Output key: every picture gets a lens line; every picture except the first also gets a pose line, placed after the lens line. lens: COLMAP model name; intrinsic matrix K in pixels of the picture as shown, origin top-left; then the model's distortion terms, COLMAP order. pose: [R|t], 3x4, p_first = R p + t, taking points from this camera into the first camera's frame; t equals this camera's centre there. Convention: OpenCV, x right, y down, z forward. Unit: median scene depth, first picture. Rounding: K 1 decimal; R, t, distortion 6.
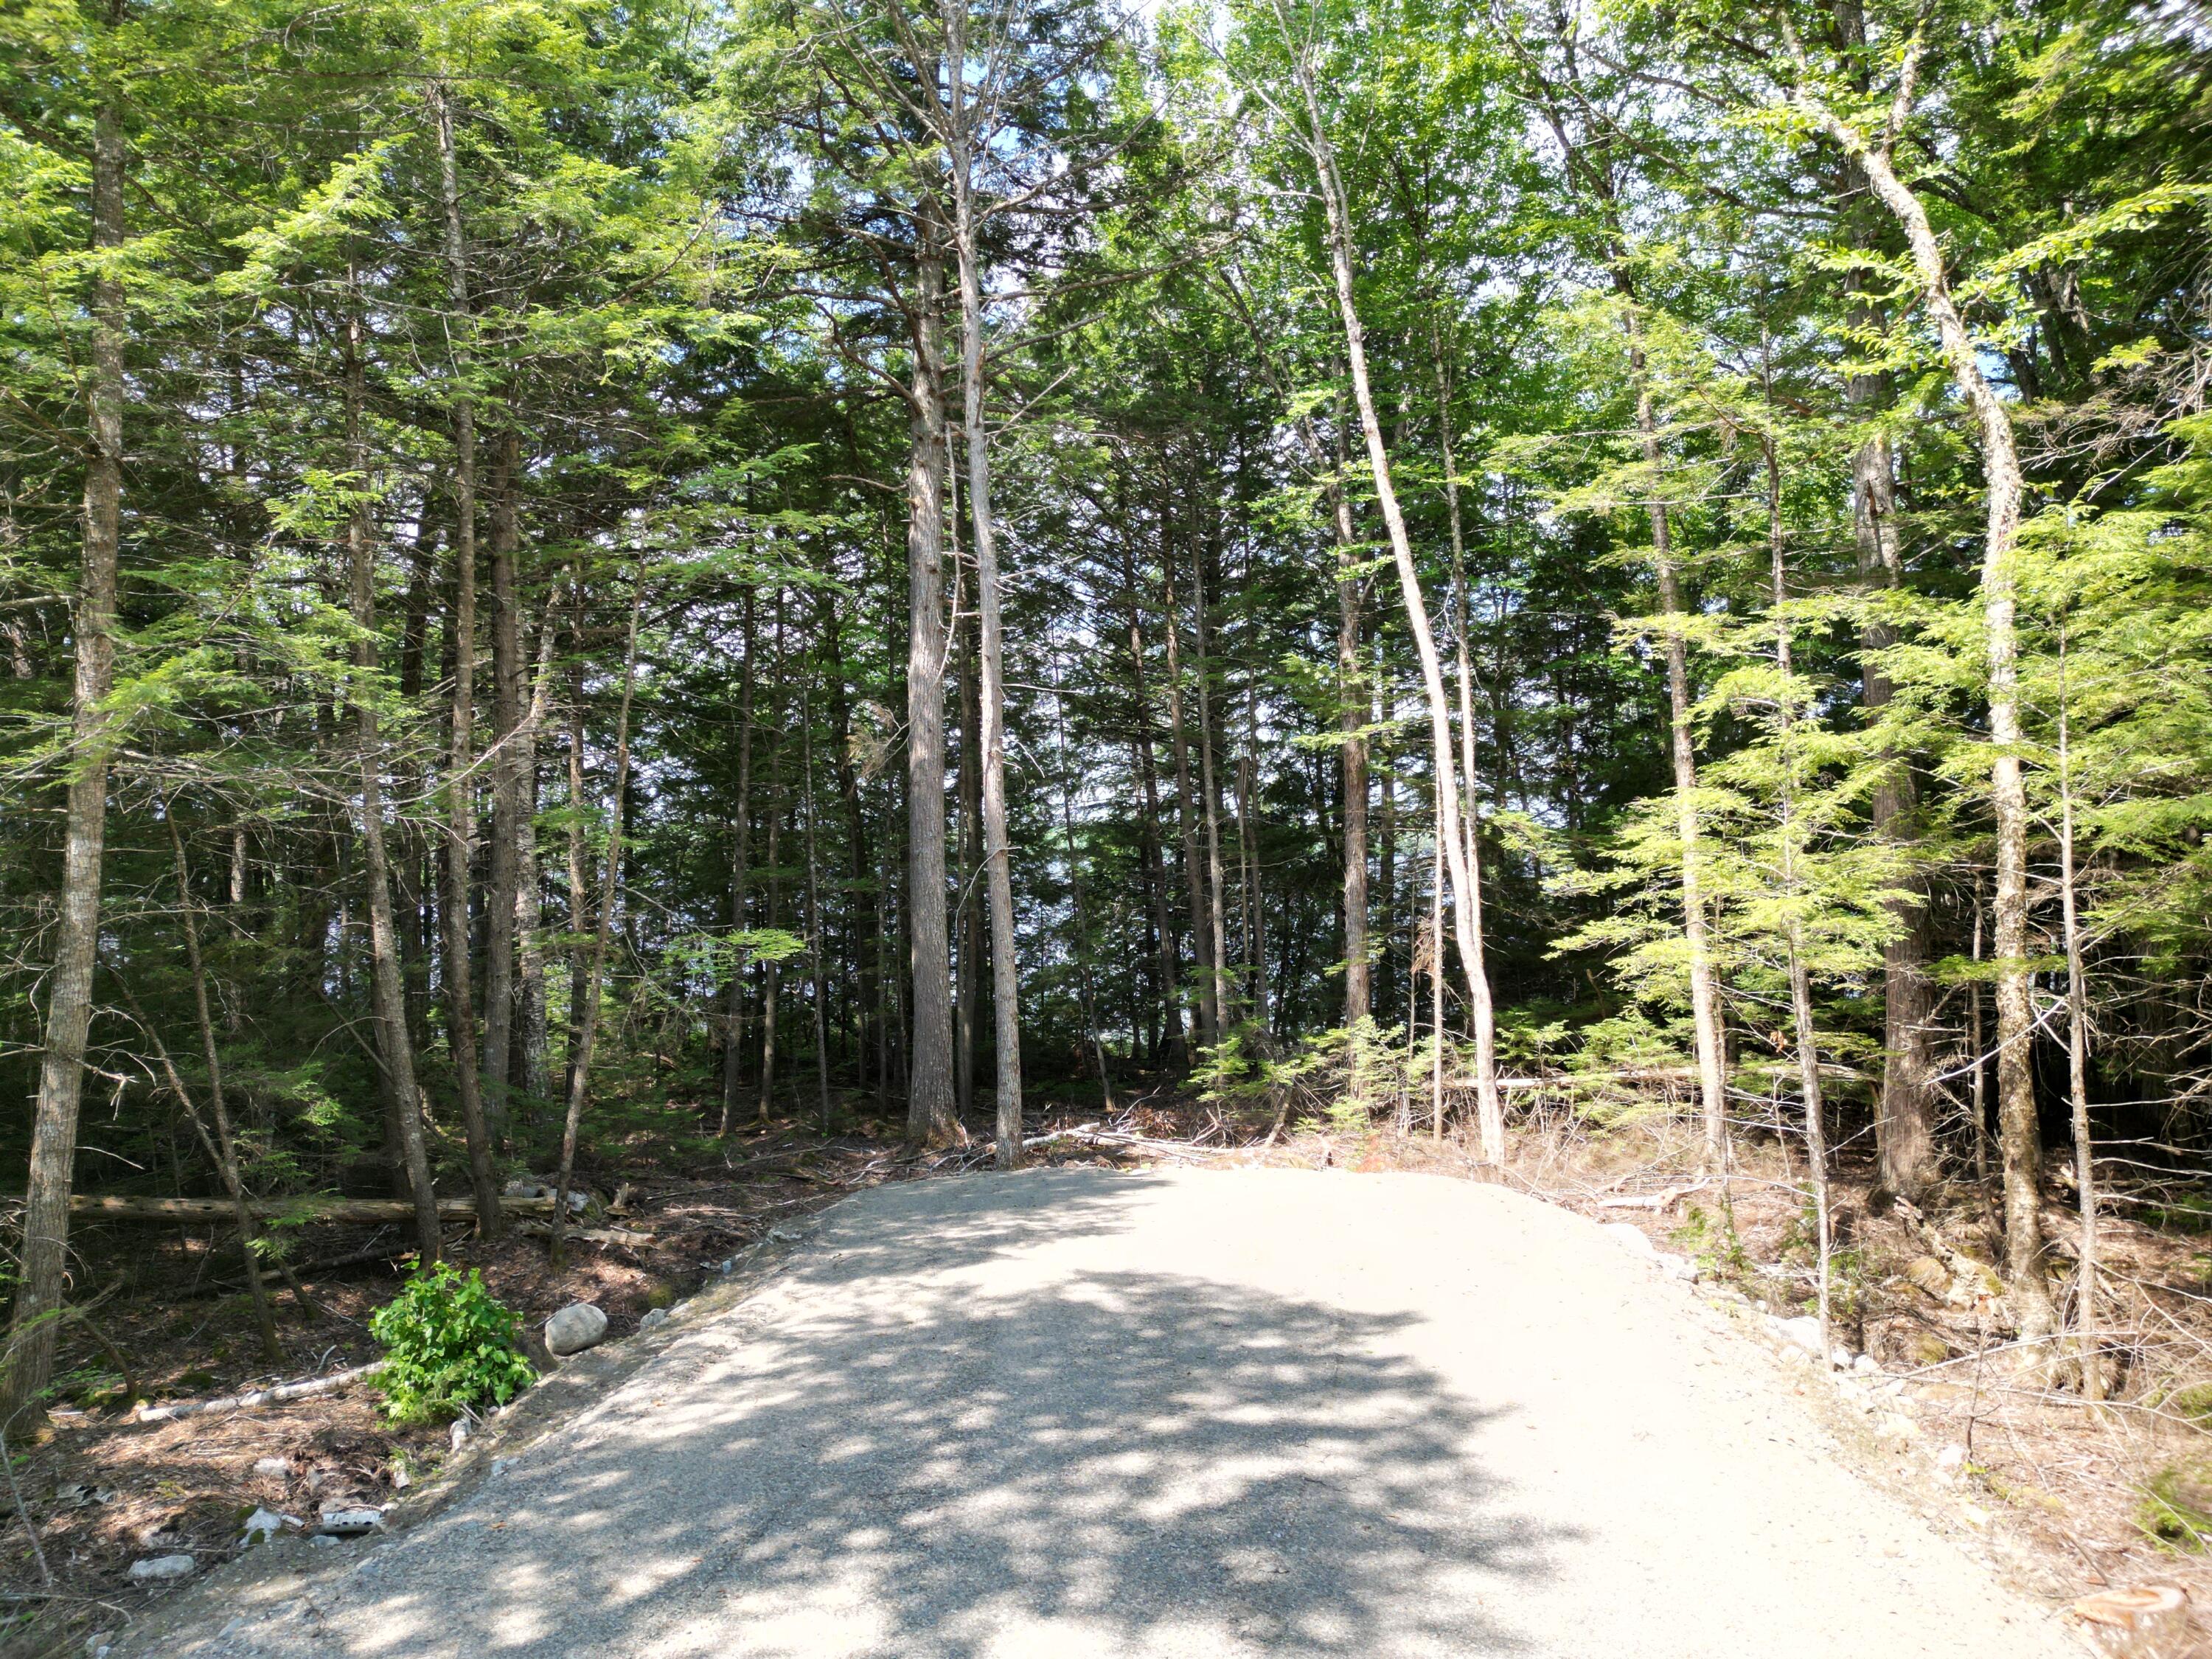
lens RADIAL K [[1627.5, 0, 1104.9], [0, 1627.5, 768.8], [0, 0, 1]] dist [0.070937, -0.000575]
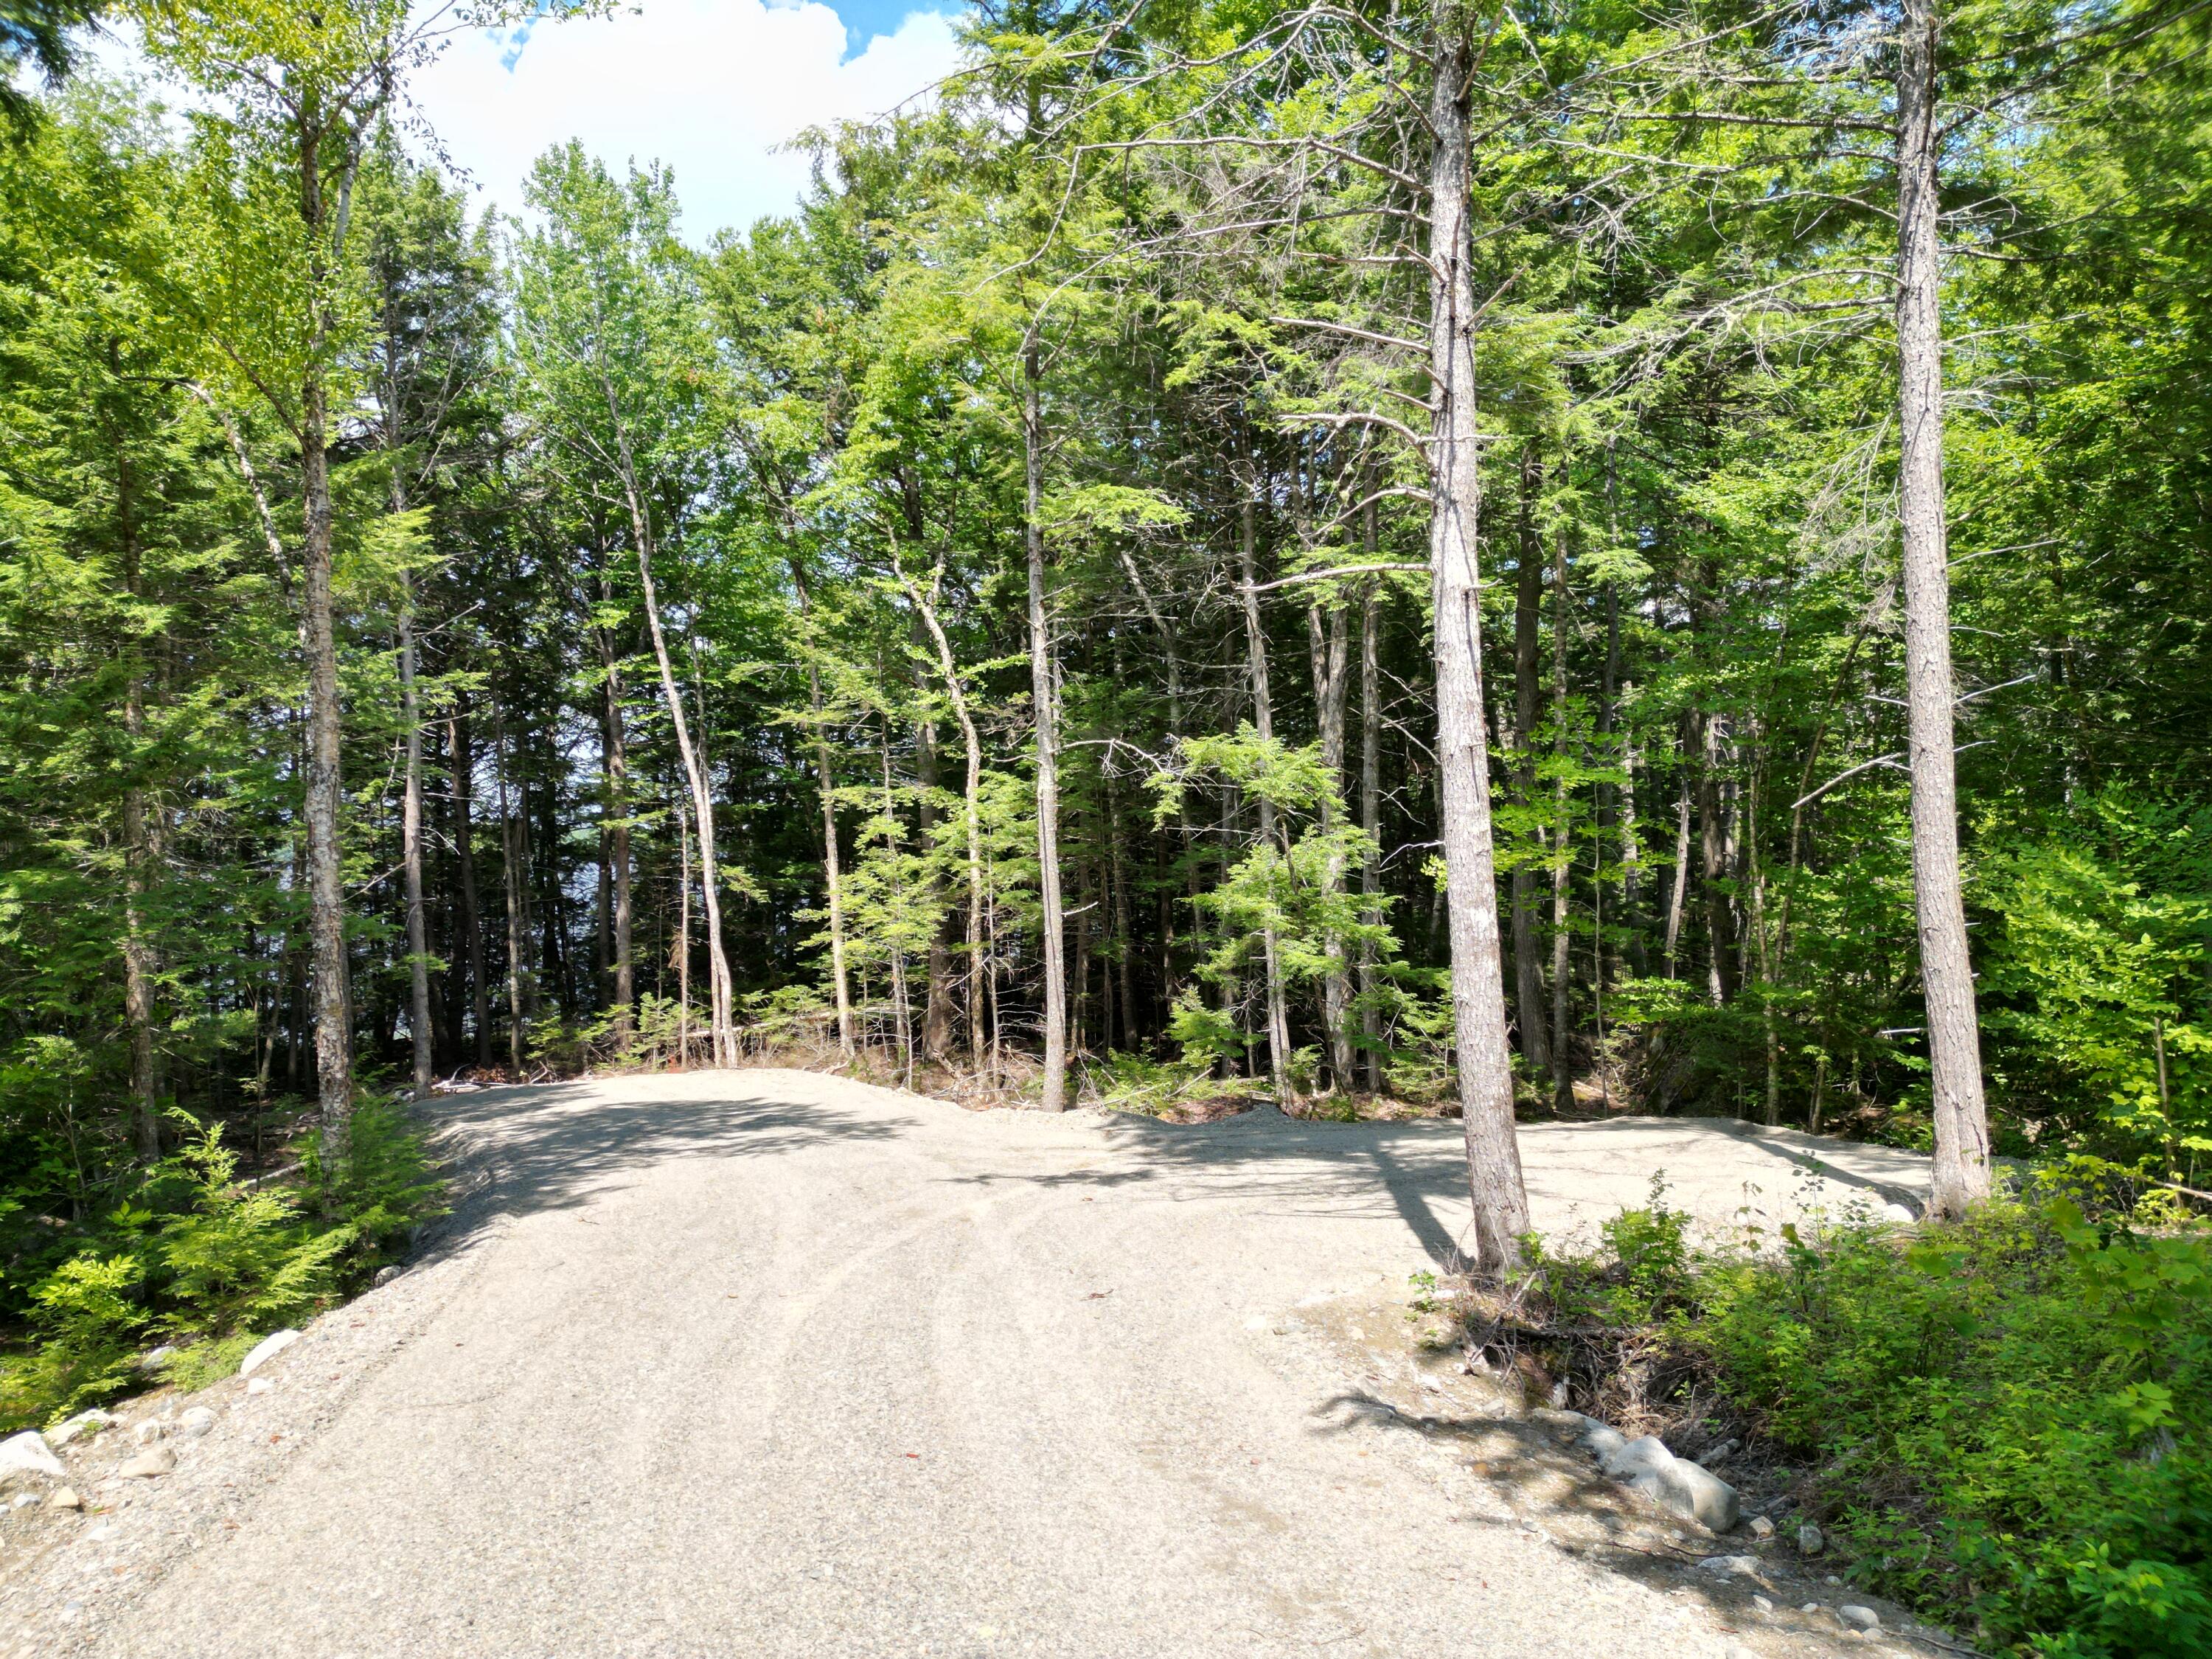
lens RADIAL K [[1546.9, 0, 1106.0], [0, 1546.9, 829.5], [0, 0, 1]] dist [-0.000697, -0.000970]
pose [[0.848171, -0.009819, 0.529632, -0.375771], [-0.008748, 0.999432, 0.032538, -0.095815], [-0.529651, -0.032231, 0.847603, -0.773245]]
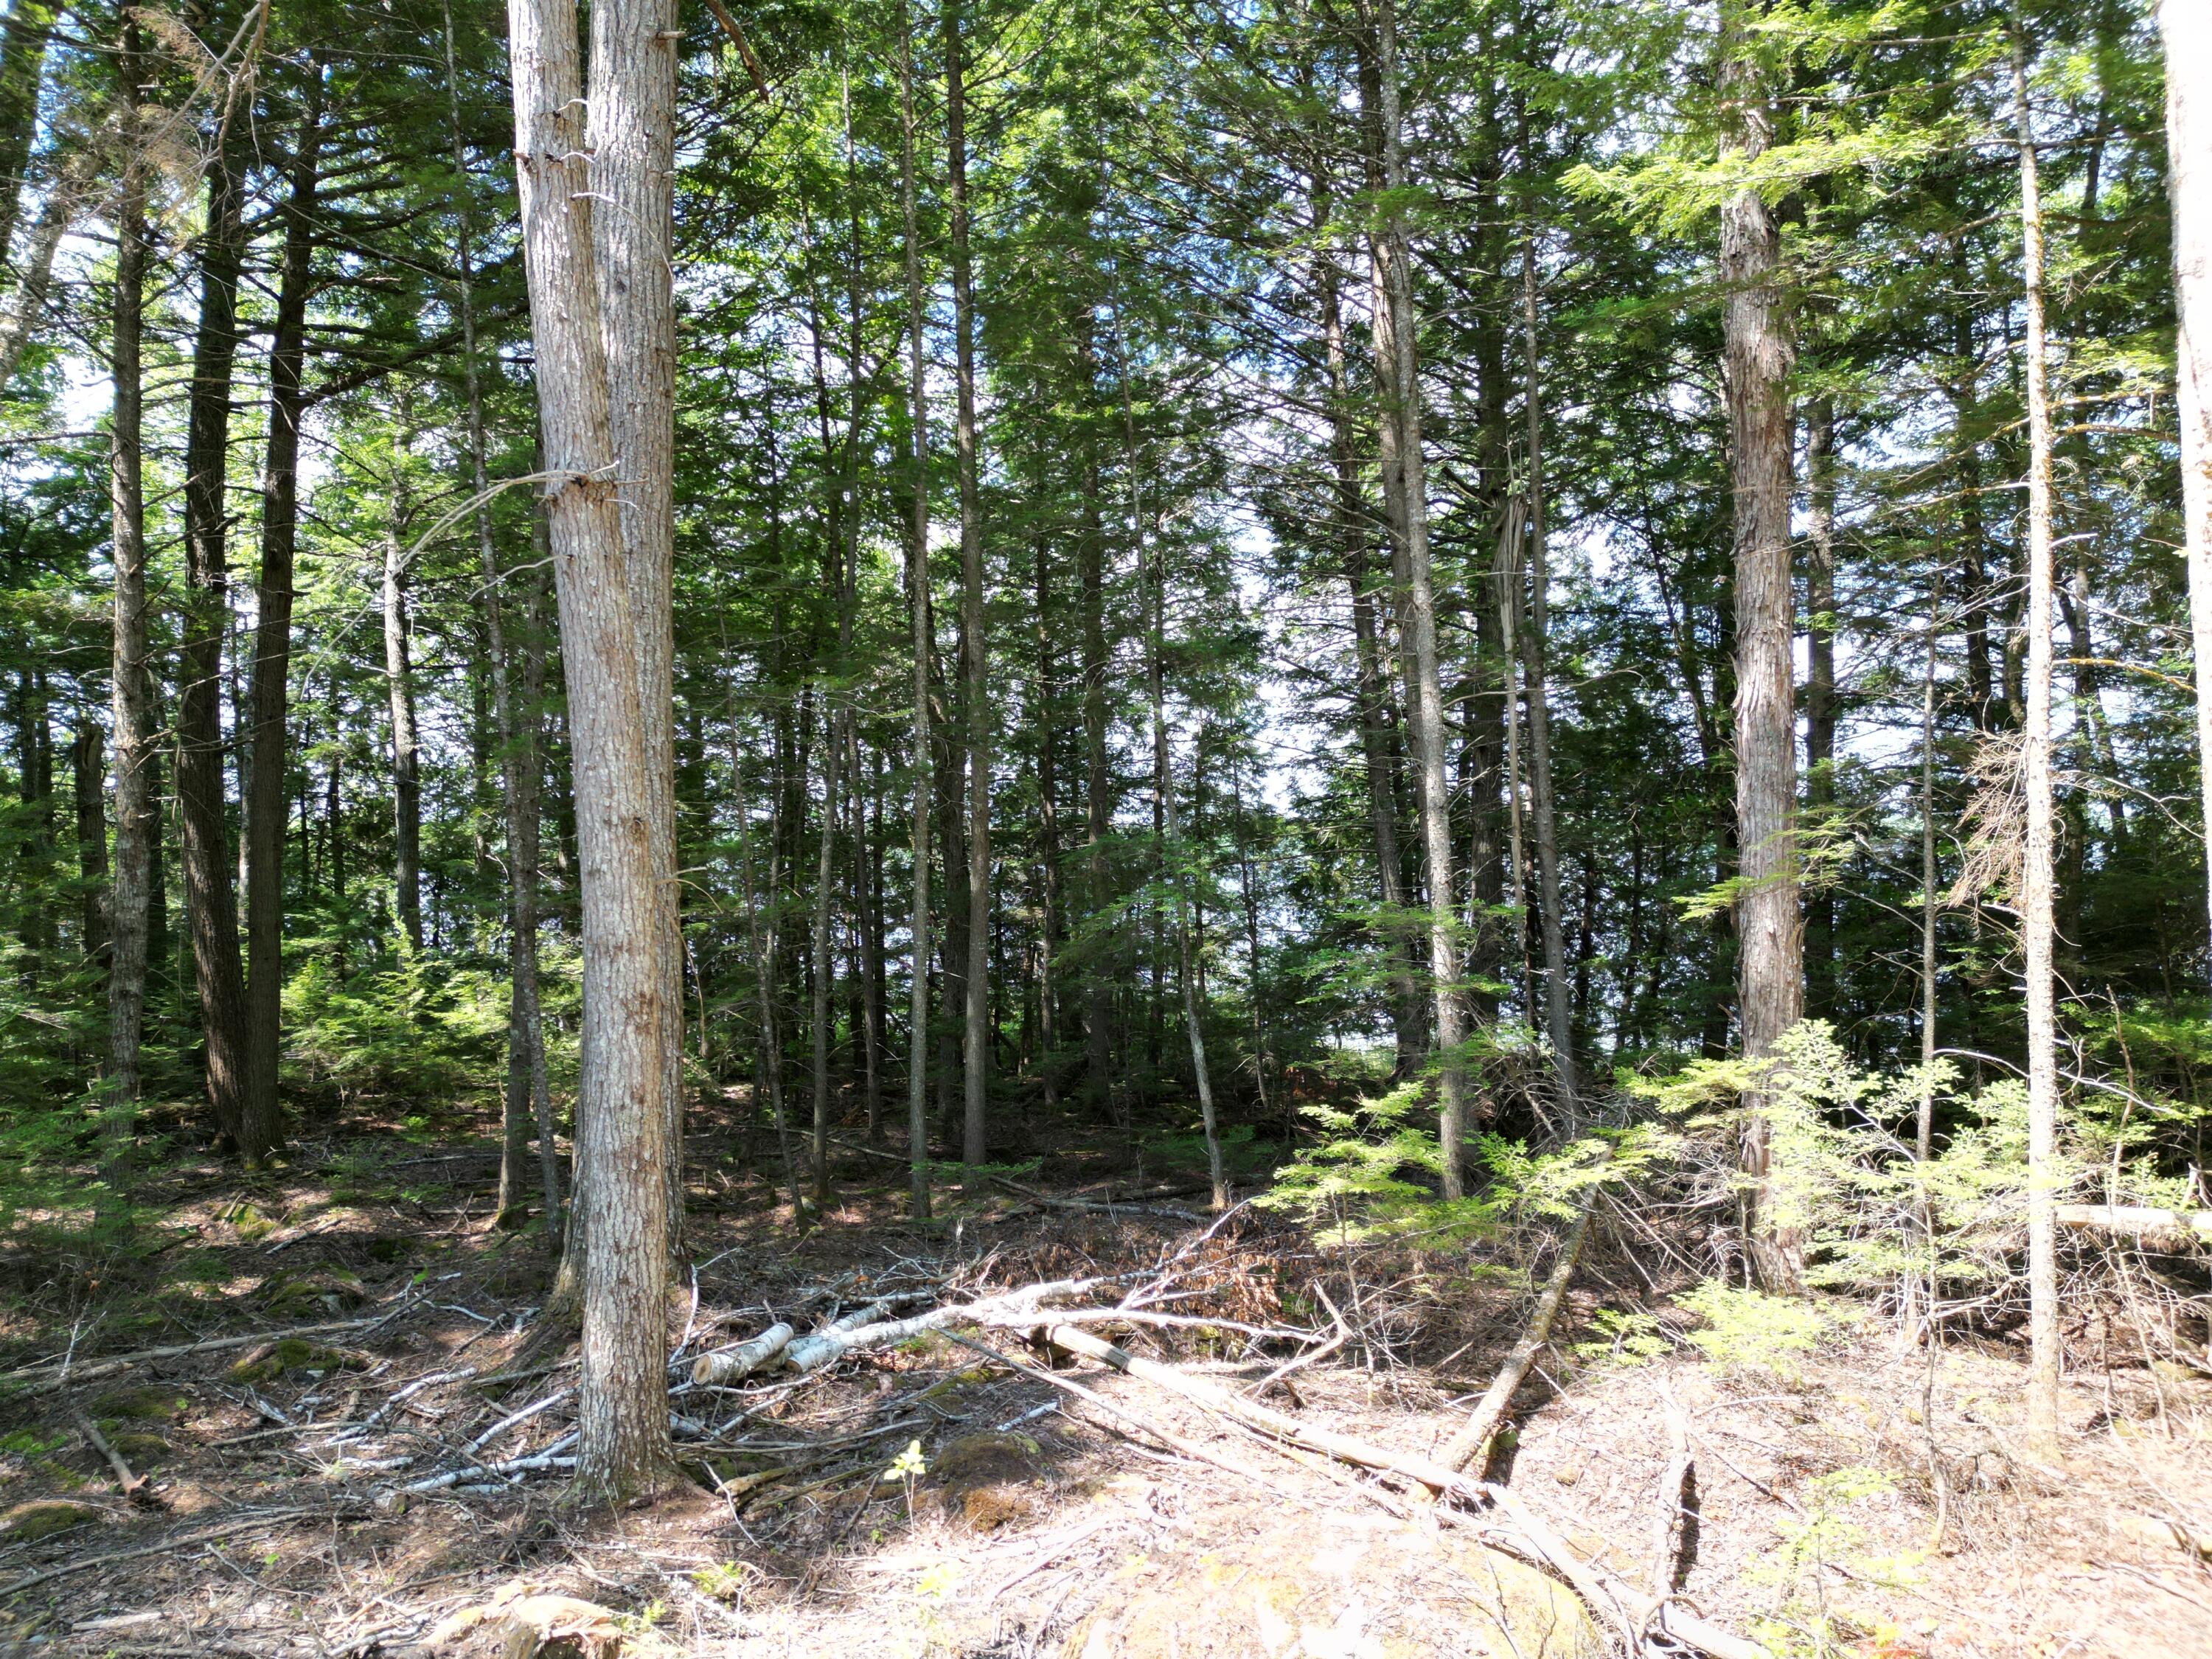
lens RADIAL K [[1546.9, 0, 1106.0], [0, 1546.9, 829.5], [0, 0, 1]] dist [-0.000697, -0.000970]
pose [[0.972949, -0.005004, -0.230967, 0.136224], [0.011857, 0.999529, 0.028293, 0.145923], [0.230717, -0.030266, 0.972550, 0.961961]]
